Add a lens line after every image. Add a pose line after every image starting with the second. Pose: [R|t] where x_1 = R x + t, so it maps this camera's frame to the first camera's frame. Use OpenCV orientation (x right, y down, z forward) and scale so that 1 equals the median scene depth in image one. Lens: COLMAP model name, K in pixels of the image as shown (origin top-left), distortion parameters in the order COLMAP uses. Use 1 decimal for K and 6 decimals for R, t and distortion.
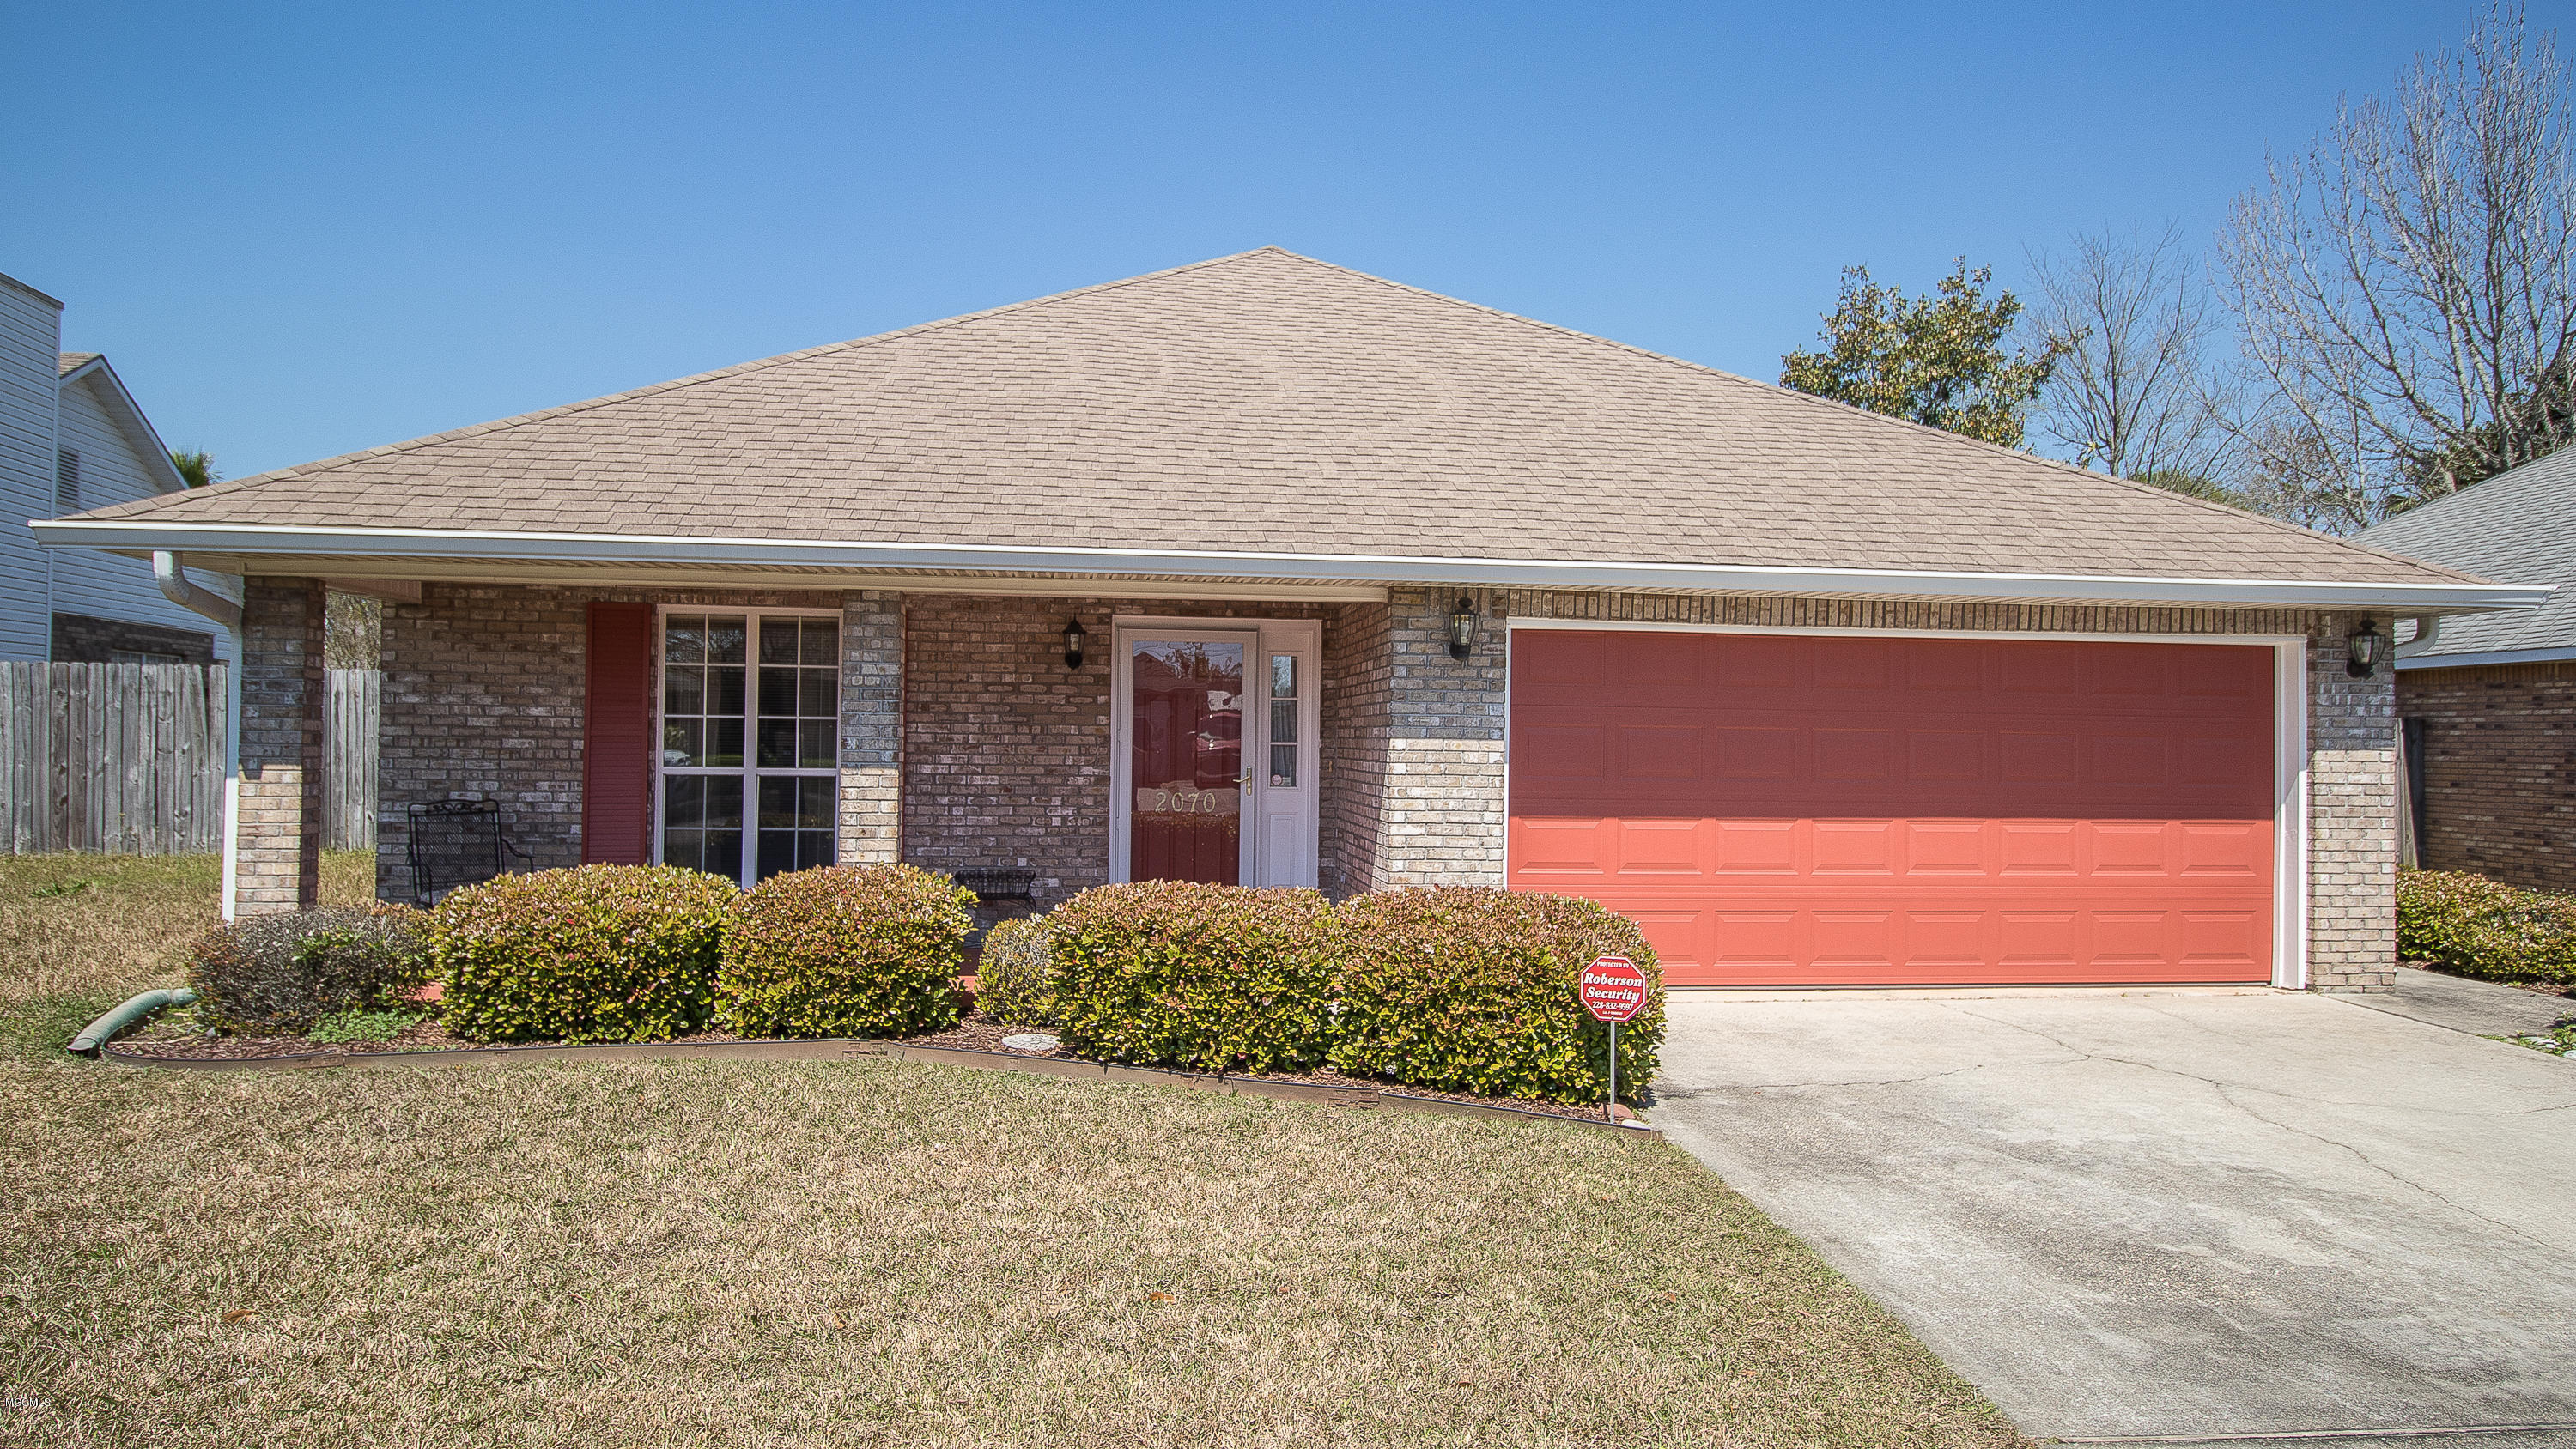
lens RADIAL K [[1360.6, 0, 1288.0], [0, 1360.6, 724.5], [0, 0, 1]] dist [0.027826, -0.034484]
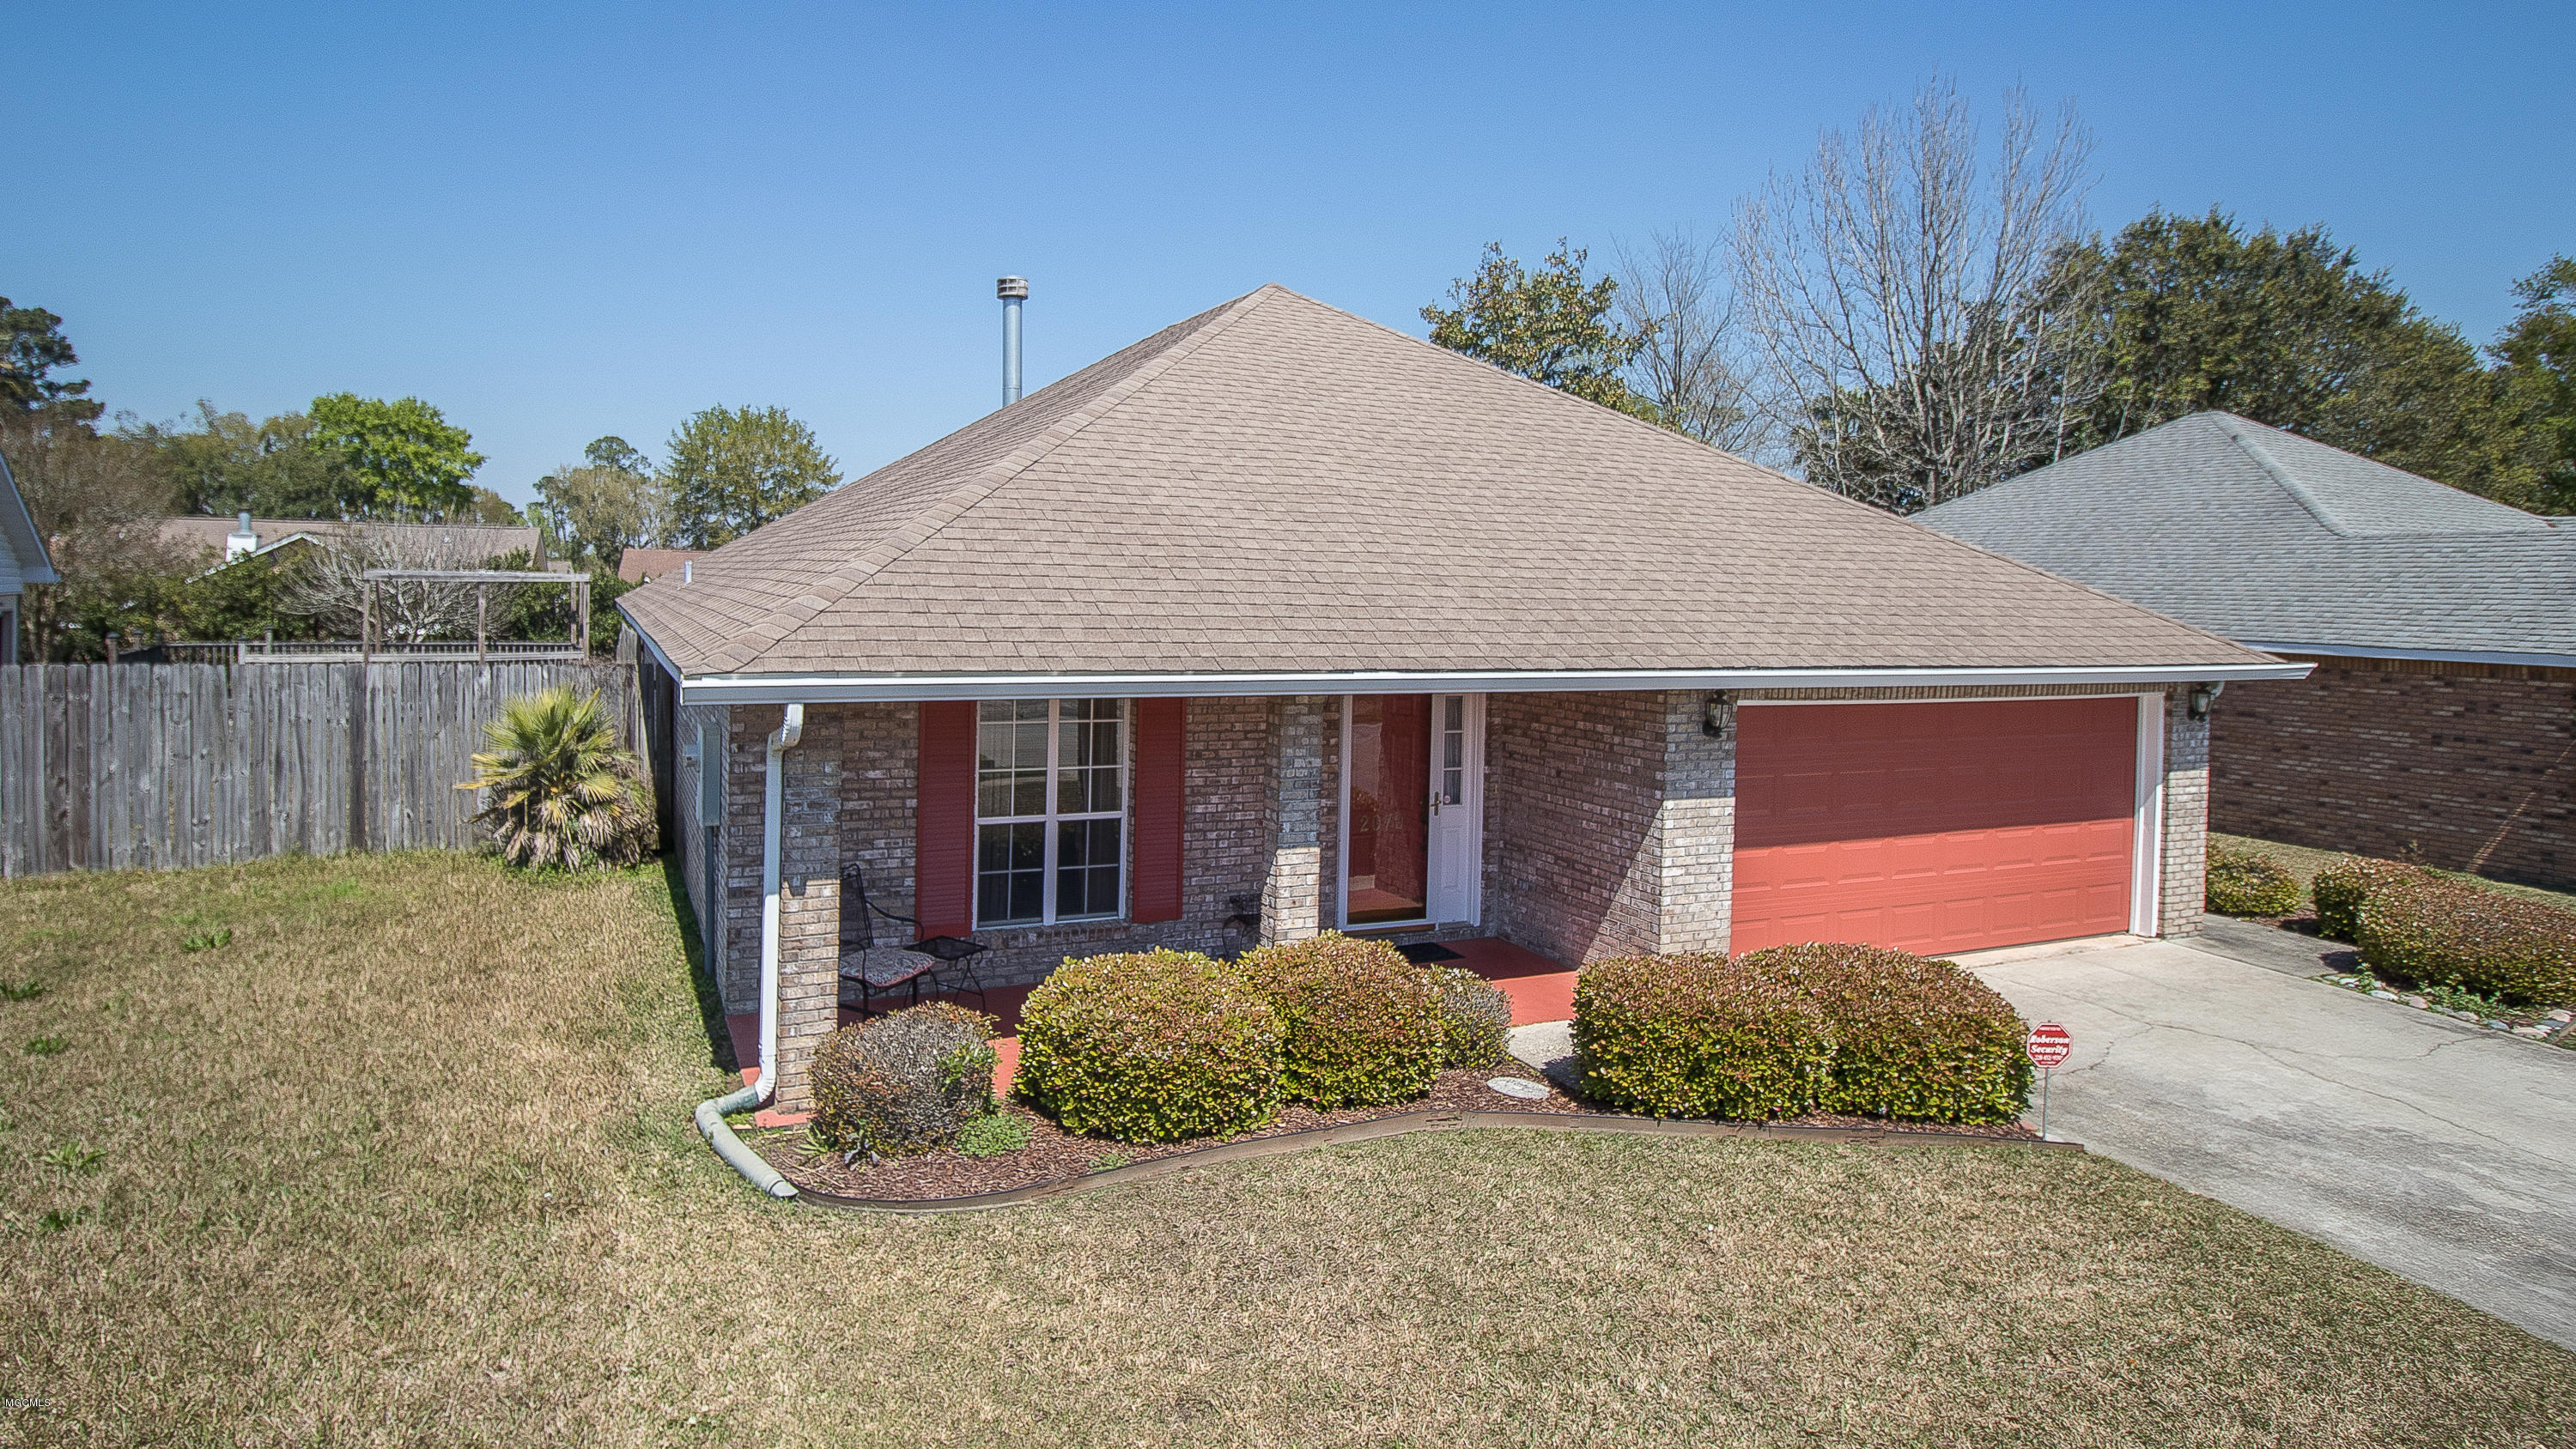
lens RADIAL K [[1226.3, 0, 1290.3], [0, 1226.3, 654.3], [0, 0, 1]] dist [0.009103, -0.016729]
pose [[0.966318, 0.003422, 0.257327, -0.478272], [-0.012020, 0.999420, 0.031848, -0.136209], [-0.257069, -0.033869, 0.965799, -0.003349]]
